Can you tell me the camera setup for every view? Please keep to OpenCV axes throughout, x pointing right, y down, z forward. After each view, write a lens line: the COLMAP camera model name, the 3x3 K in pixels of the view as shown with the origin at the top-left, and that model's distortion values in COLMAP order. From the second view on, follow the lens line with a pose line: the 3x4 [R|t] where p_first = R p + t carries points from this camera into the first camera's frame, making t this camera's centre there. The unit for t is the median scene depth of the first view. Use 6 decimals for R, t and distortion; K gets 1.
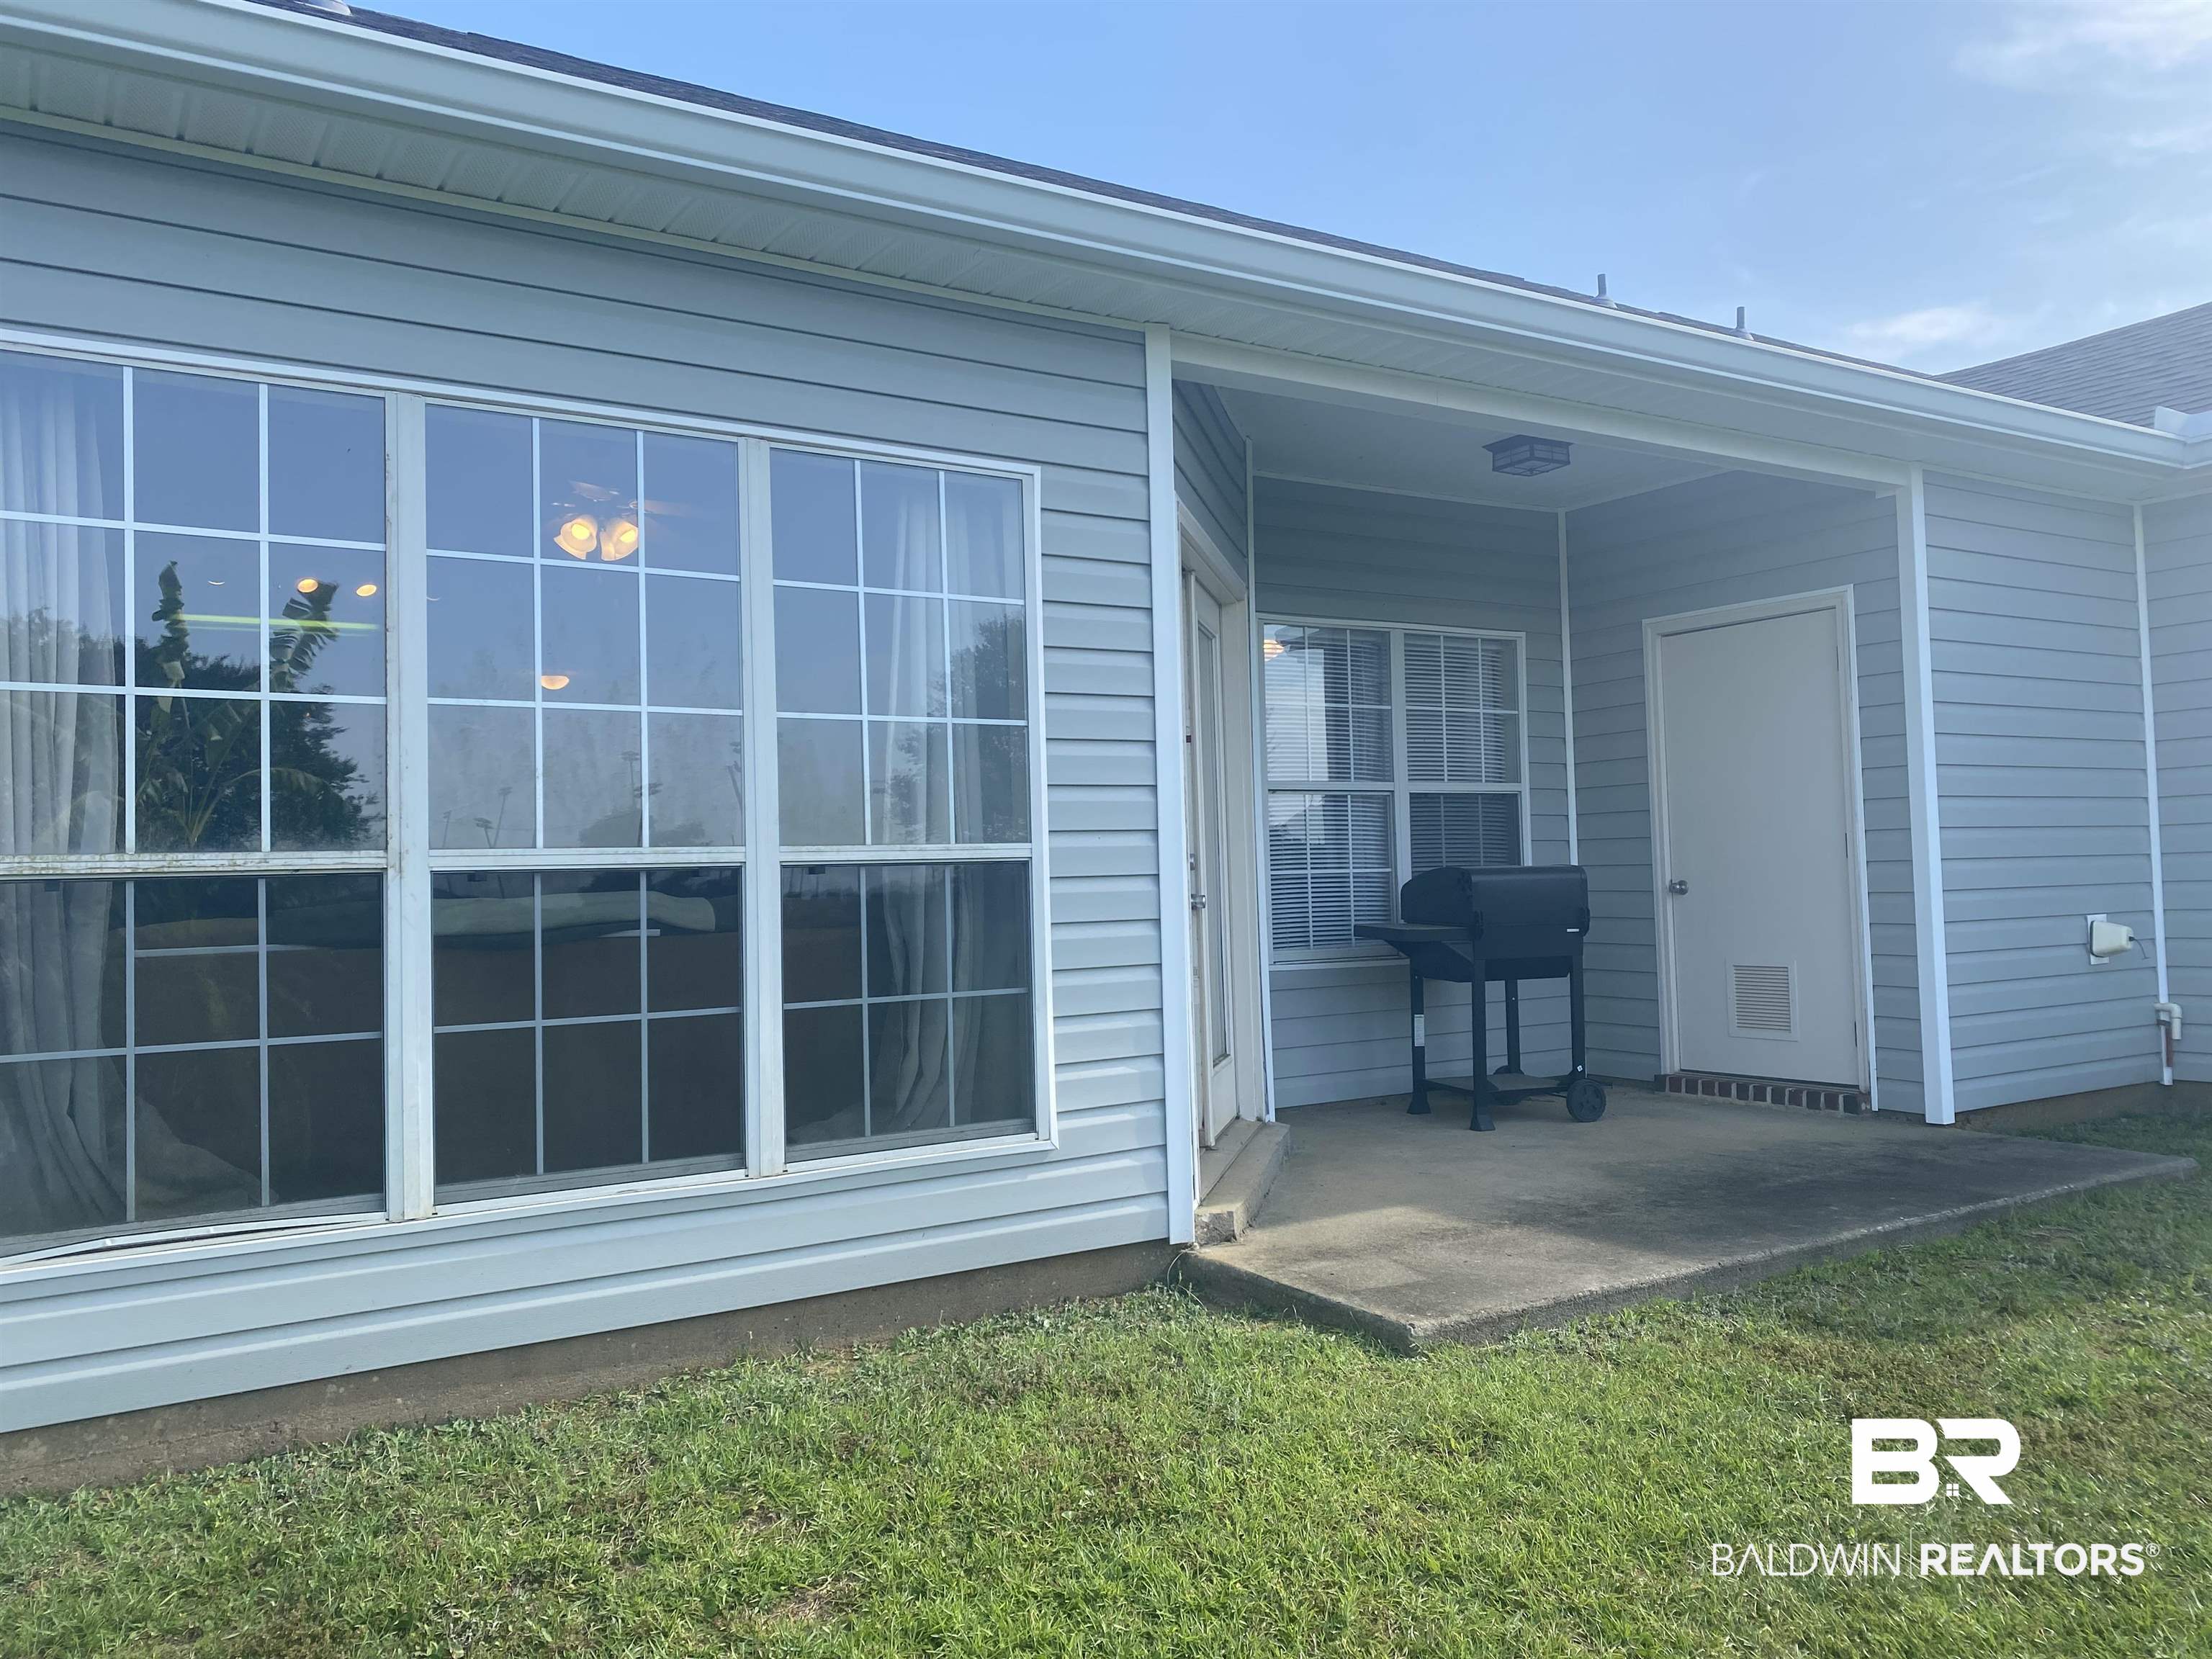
lens RADIAL K [[1668.7, 0, 1084.6], [0, 1668.7, 816.3], [0, 0, 1]] dist [0.024748, -0.027639]
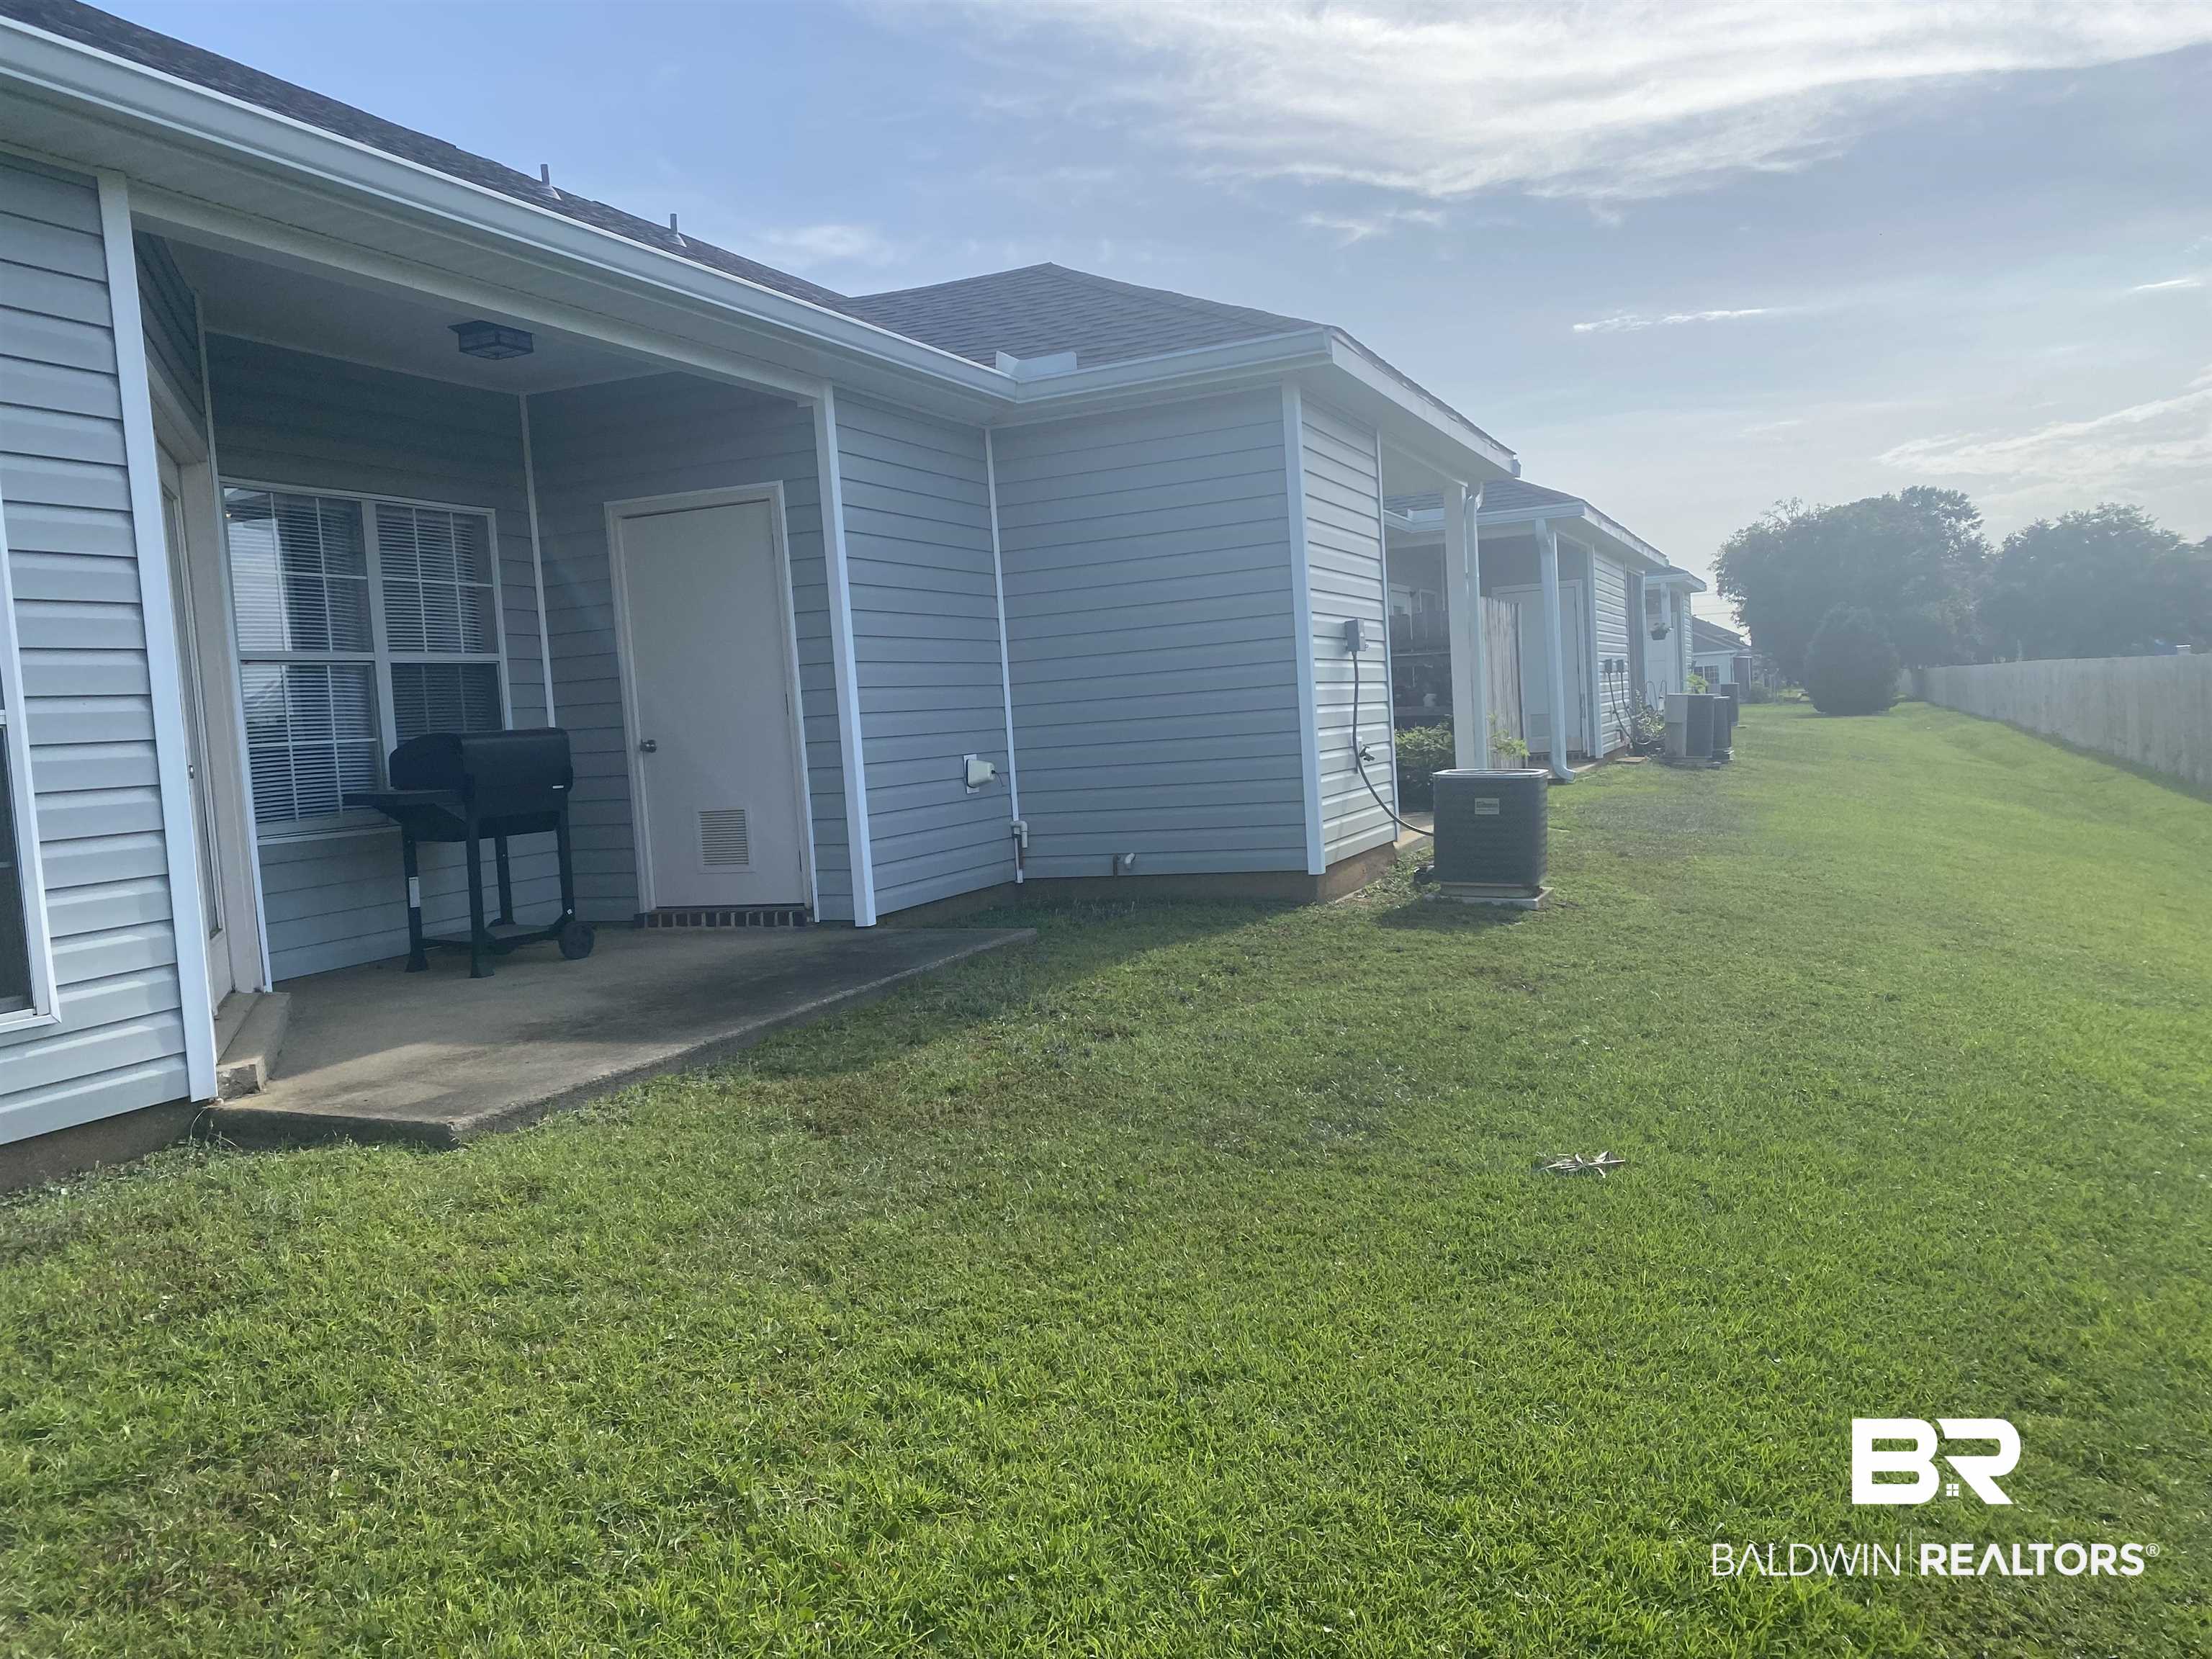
lens RADIAL K [[1668.7, 0, 1100.1], [0, 1668.7, 822.9], [0, 0, 1]] dist [0.024748, -0.027639]
pose [[0.816229, -0.066601, 0.573877, -0.071816], [0.024349, 0.996416, 0.081006, 0.017339], [-0.577215, -0.052146, 0.814925, -0.143010]]
